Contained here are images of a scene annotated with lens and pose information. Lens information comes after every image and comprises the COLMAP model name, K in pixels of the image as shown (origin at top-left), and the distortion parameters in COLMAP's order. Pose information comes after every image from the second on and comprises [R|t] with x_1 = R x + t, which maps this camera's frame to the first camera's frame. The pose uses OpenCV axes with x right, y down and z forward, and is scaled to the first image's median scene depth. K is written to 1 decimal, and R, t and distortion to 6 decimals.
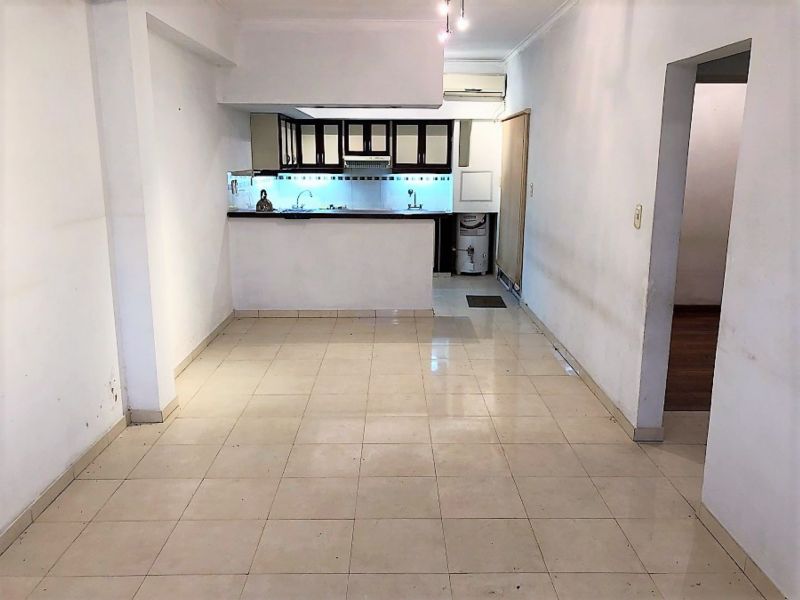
lens RADIAL K [[661.2, 0, 400.0], [0, 661.2, 300.0], [0, 0, 1]] dist [0.022425, -0.001458]
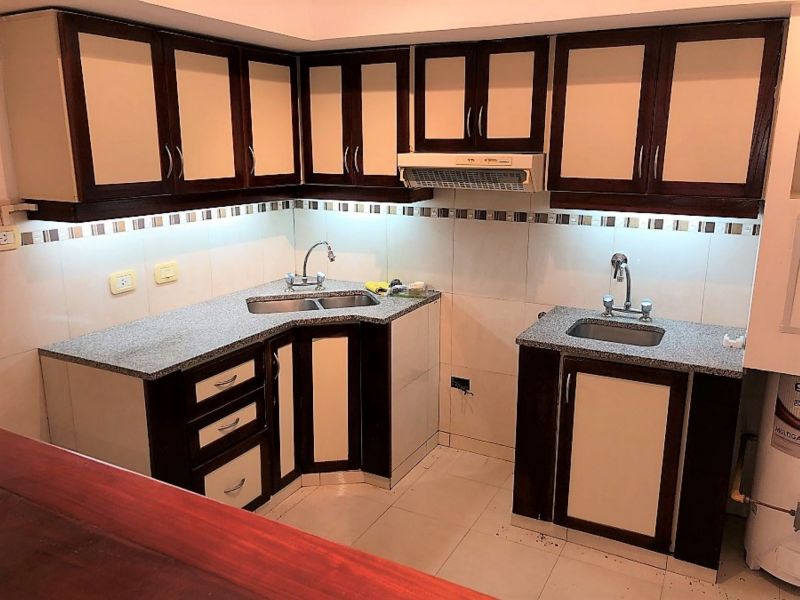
lens RADIAL K [[661.2, 0, 400.0], [0, 661.2, 300.0], [0, 0, 1]] dist [0.022425, -0.001458]
pose [[0.879764, 0.107904, -0.463003, 0.077643], [-0.098985, 0.994133, 0.043601, -0.155892], [0.464991, 0.007471, 0.885284, 0.693169]]
